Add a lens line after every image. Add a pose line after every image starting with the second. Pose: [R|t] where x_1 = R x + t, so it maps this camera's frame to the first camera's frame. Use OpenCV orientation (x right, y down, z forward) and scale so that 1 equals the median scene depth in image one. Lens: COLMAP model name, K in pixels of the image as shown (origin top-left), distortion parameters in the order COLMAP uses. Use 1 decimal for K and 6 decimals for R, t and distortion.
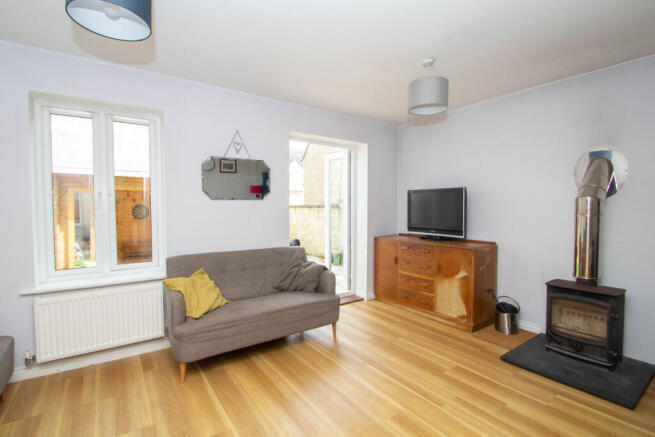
lens RADIAL K [[315.8, 0, 329.0], [0, 315.8, 215.4], [0, 0, 1]] dist [0.000403, -0.001649]
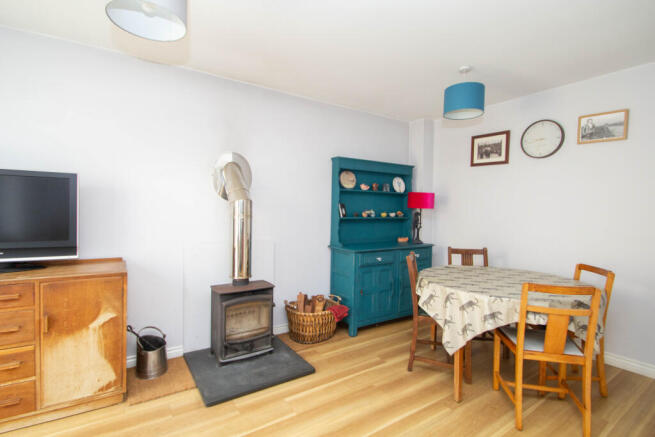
lens RADIAL K [[315.8, 0, 329.0], [0, 315.8, 215.4], [0, 0, 1]] dist [0.000403, -0.001649]
pose [[0.045310, -0.015424, 0.998854, -0.195511], [0.014768, 0.999782, 0.014769, -0.014962], [-0.998864, 0.014082, 0.045528, 0.639708]]
